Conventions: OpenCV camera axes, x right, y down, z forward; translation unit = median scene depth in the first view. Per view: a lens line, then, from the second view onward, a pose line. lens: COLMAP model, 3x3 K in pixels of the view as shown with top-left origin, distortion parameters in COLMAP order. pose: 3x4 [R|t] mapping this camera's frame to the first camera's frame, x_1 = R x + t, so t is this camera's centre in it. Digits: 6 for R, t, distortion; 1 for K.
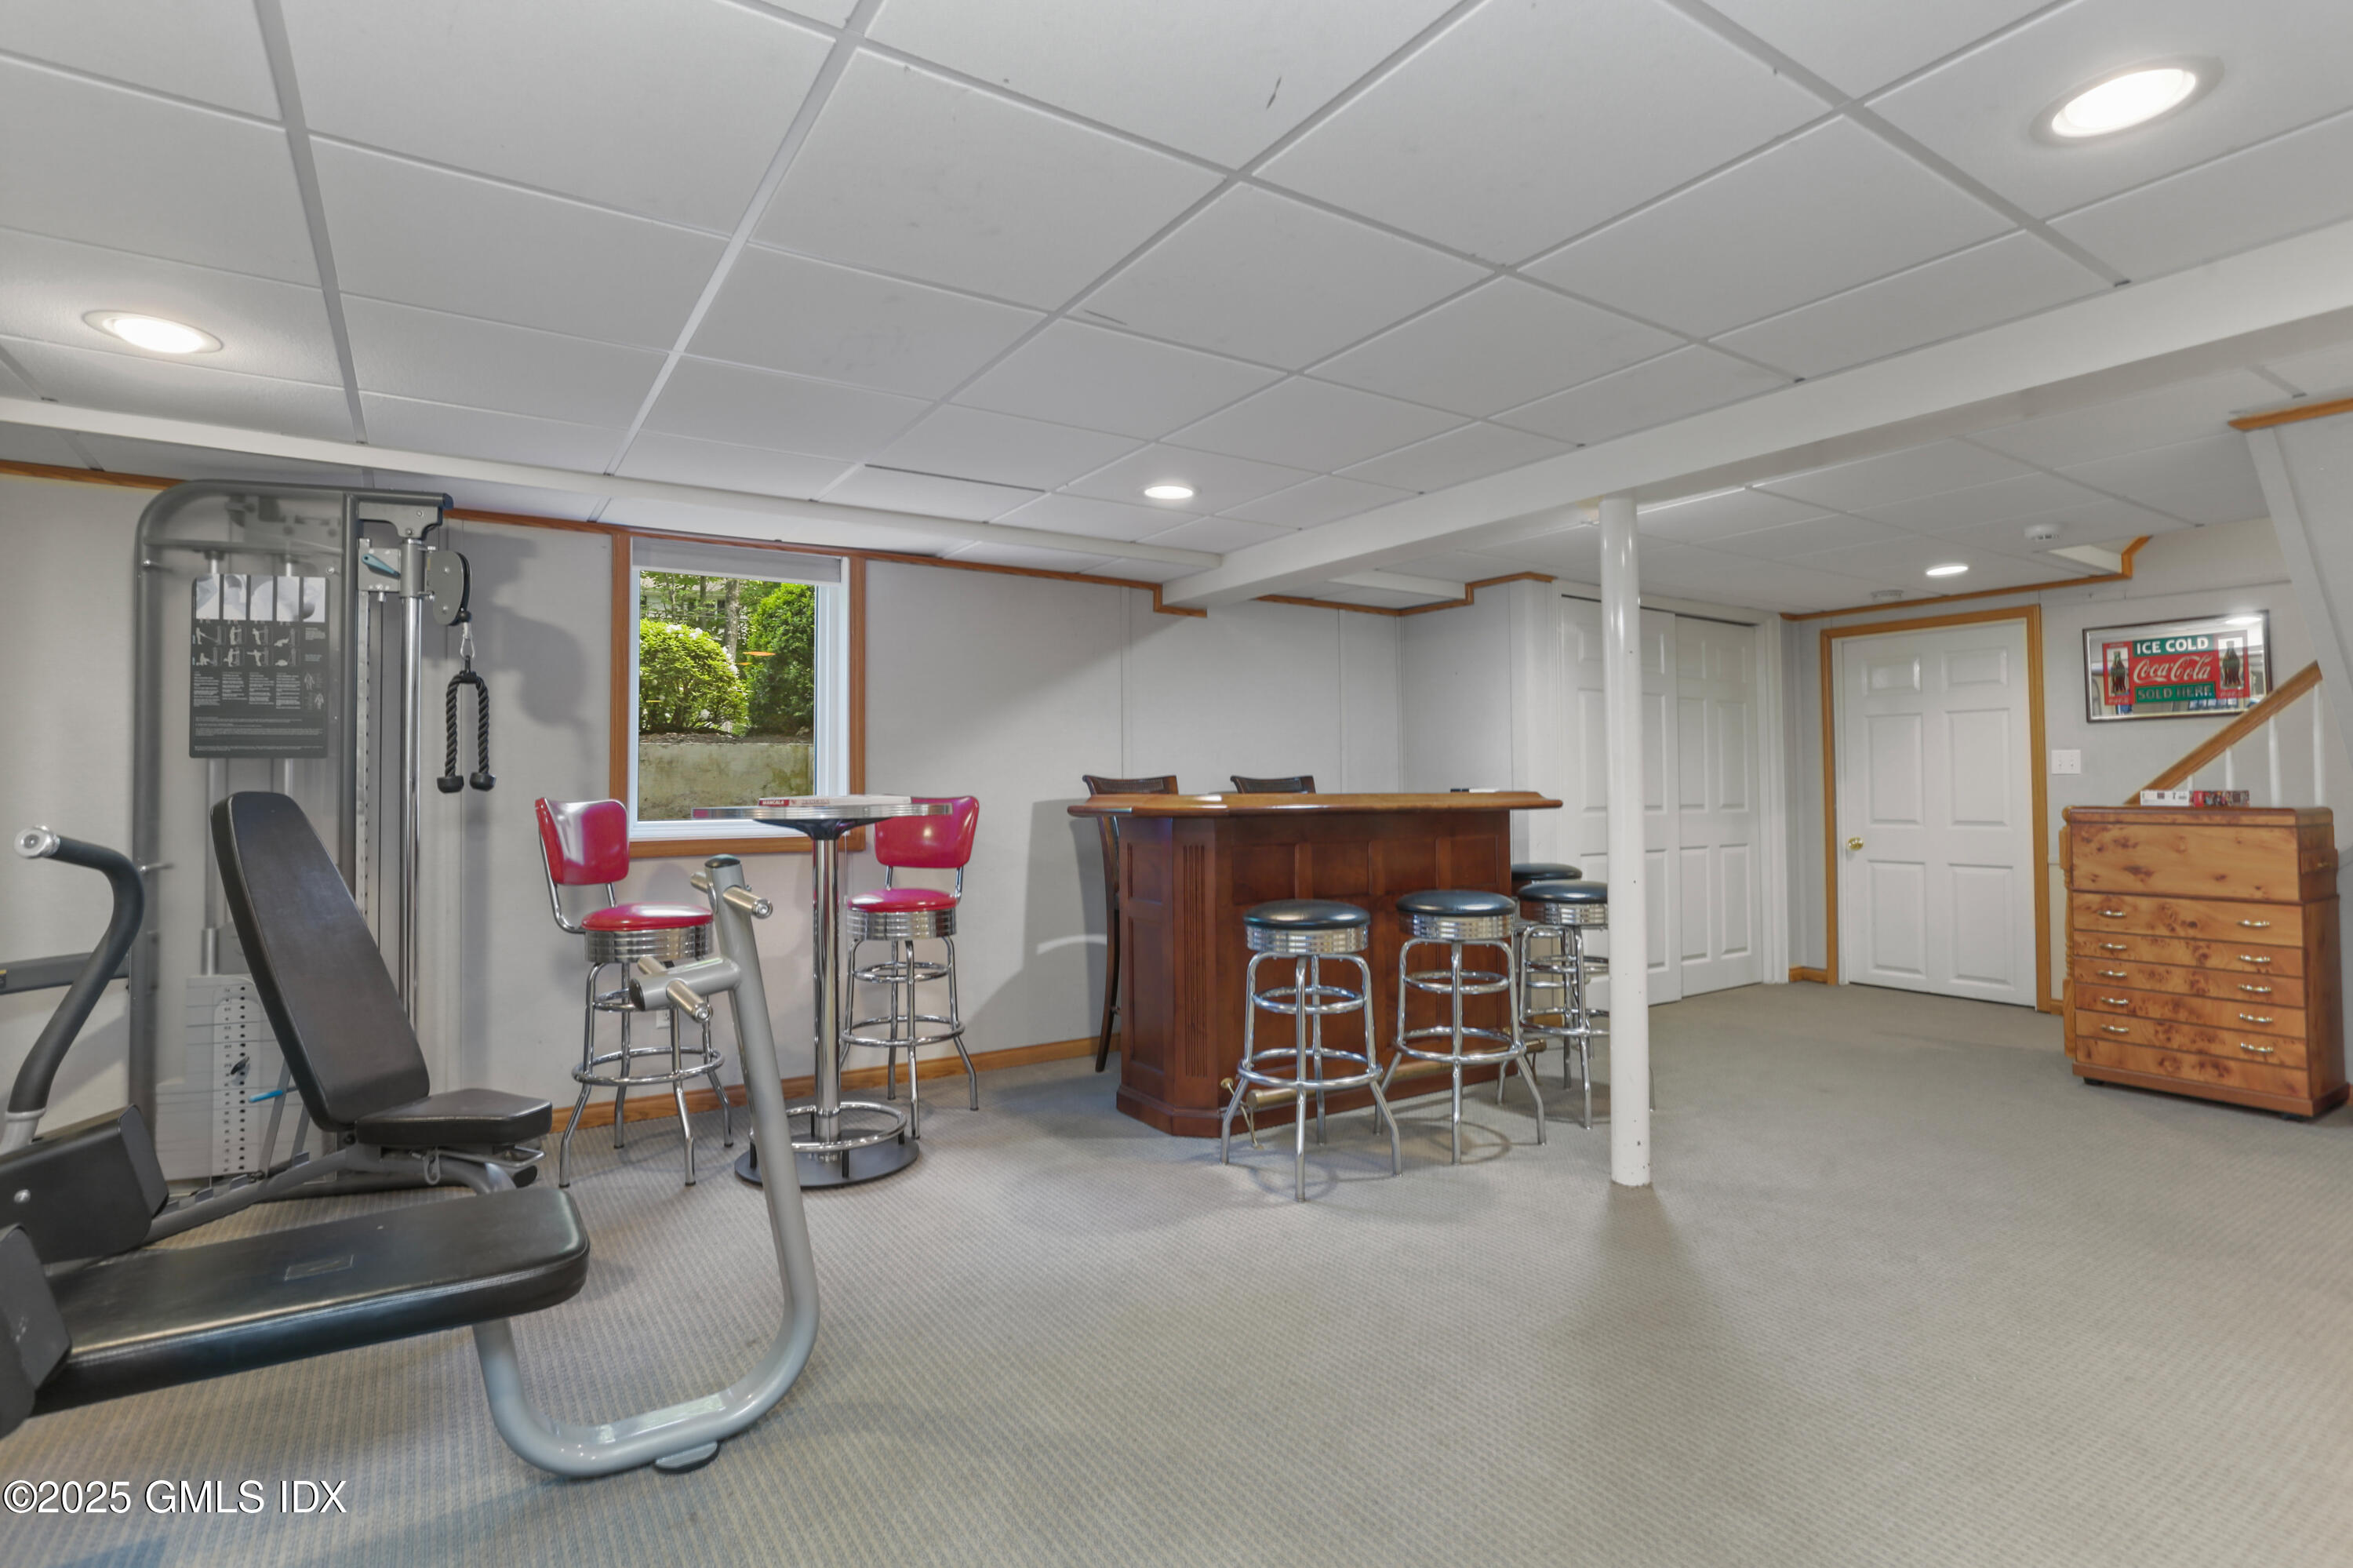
lens RADIAL K [[1133.6, 0, 1175.7], [0, 1133.6, 779.4], [0, 0, 1]] dist [-0.029524, 0.007675]
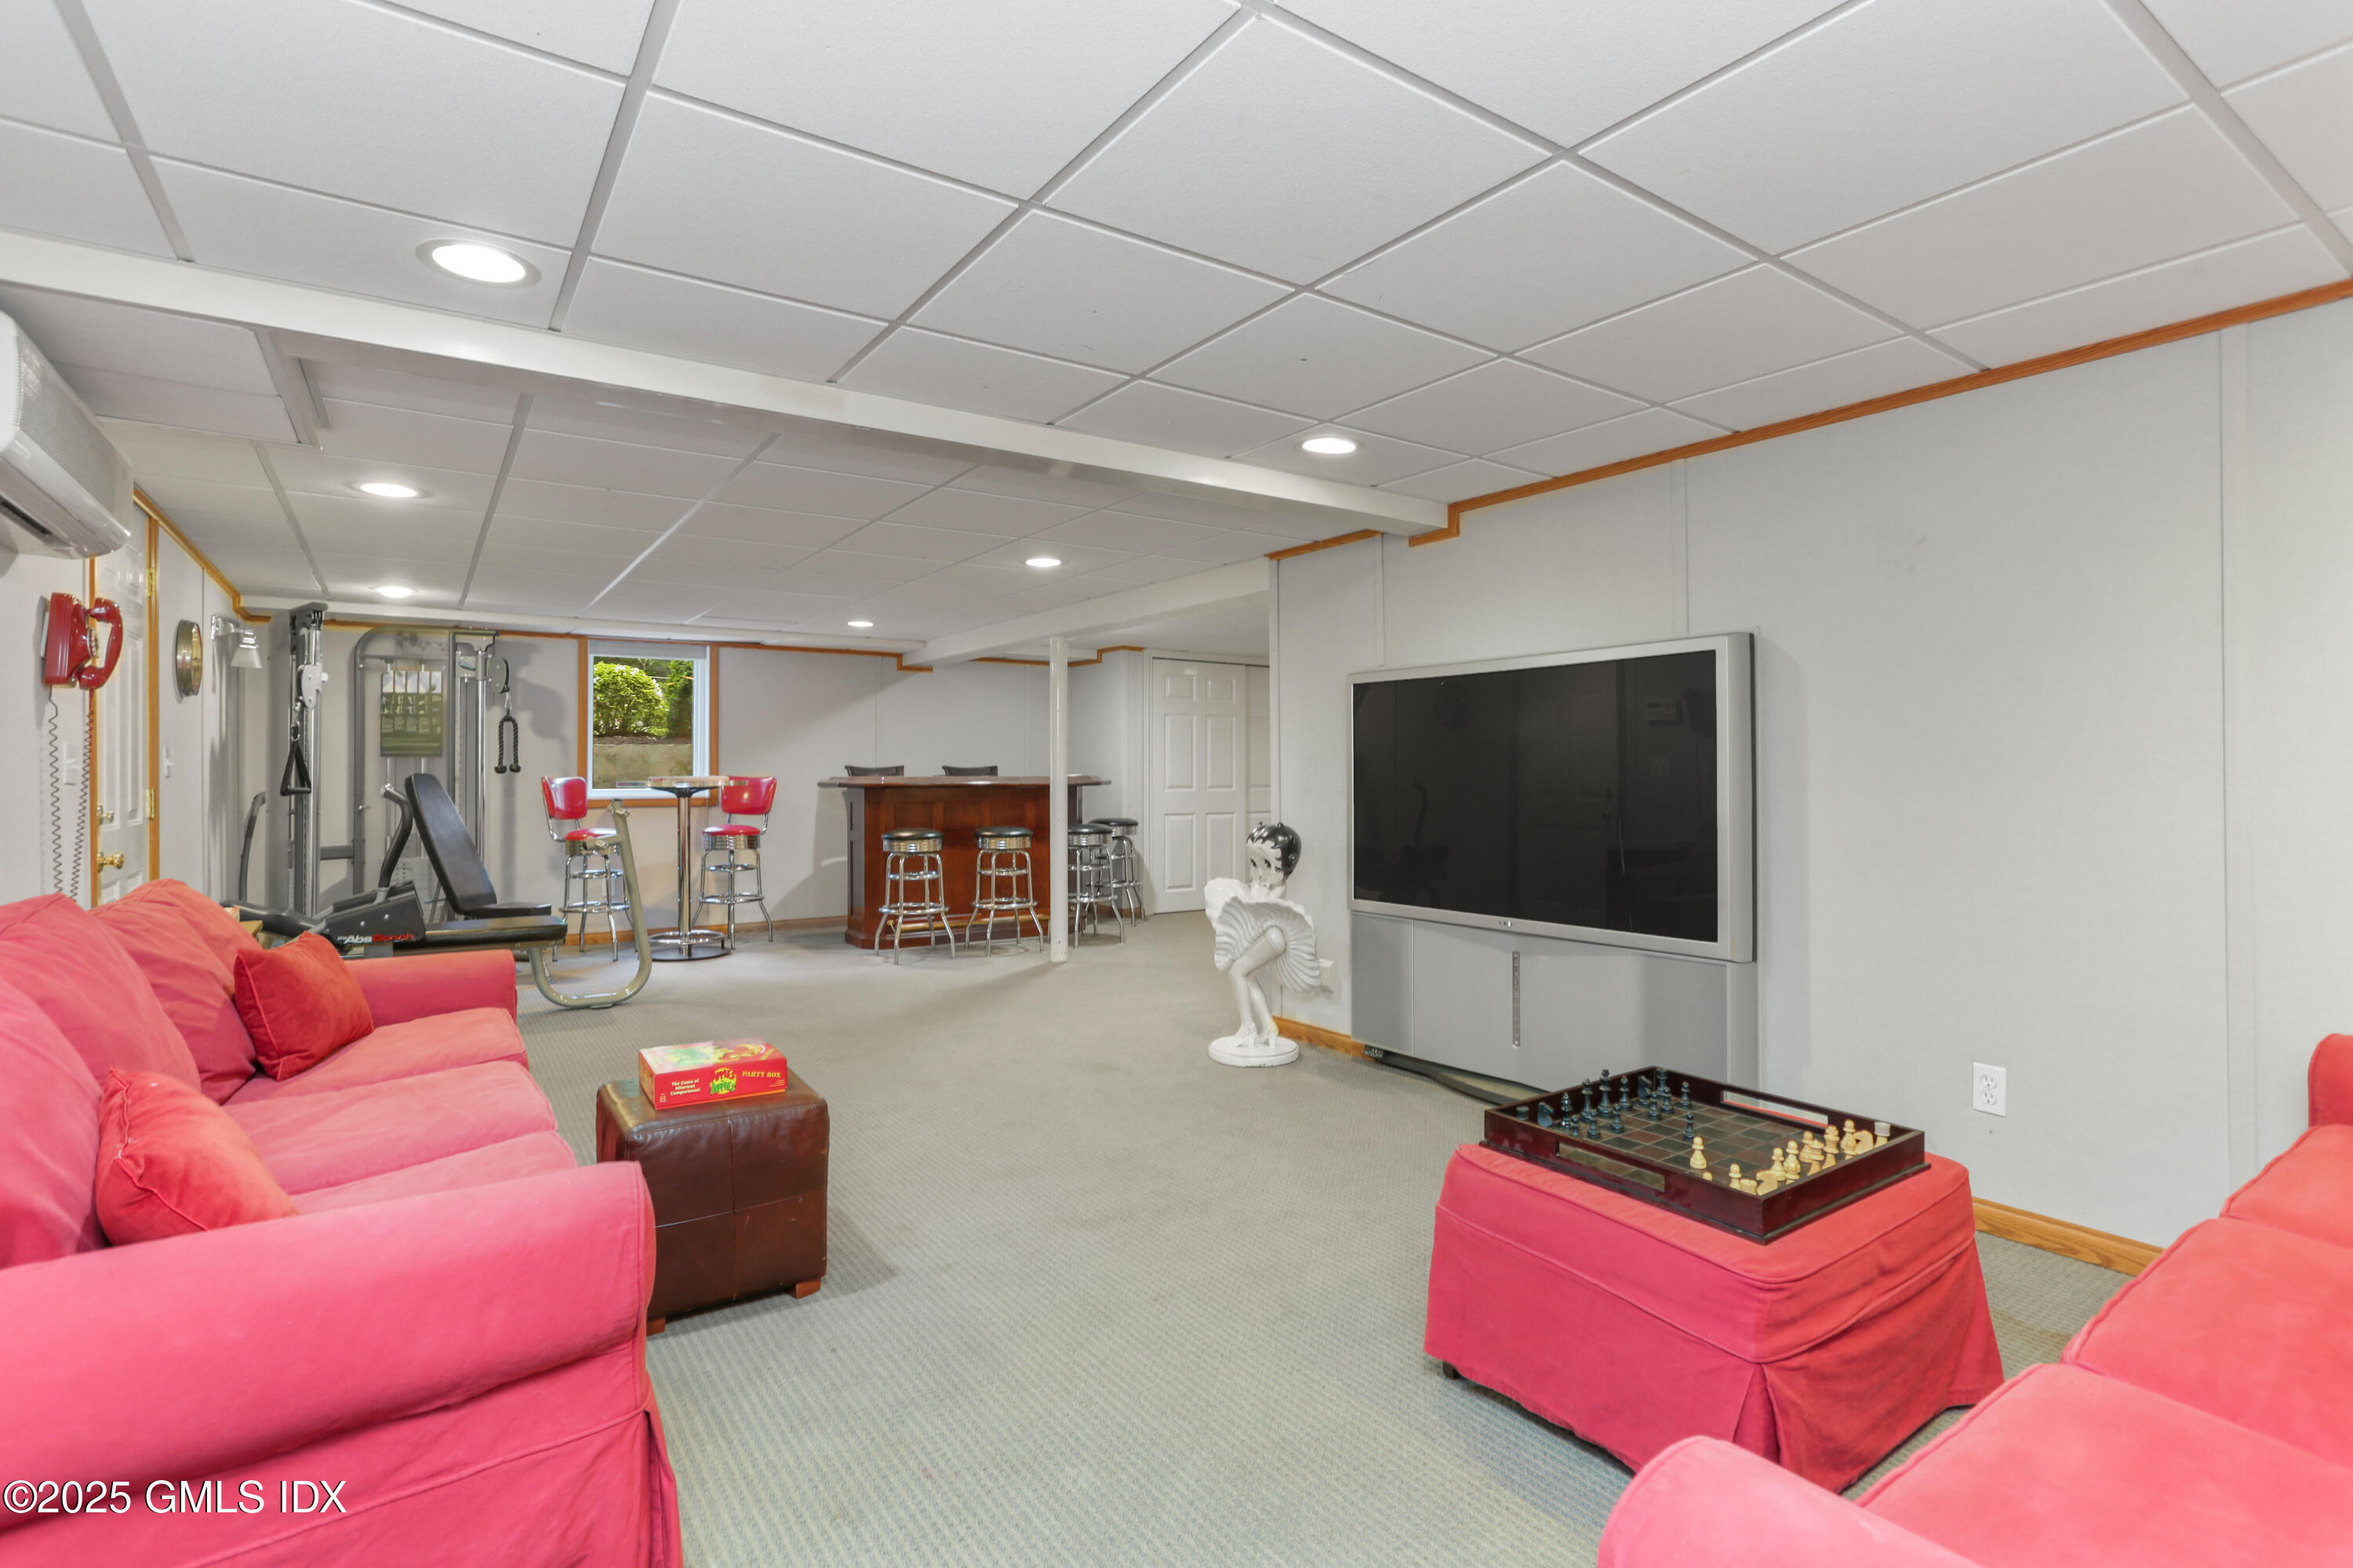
lens RADIAL K [[1133.6, 0, 1176.4], [0, 1133.6, 776.3], [0, 0, 1]] dist [-0.029524, 0.007675]
pose [[0.999801, 0.006369, 0.018928, 0.506118], [-0.006632, 0.999882, 0.013880, -0.018048], [-0.018837, -0.014002, 0.999725, -0.983982]]
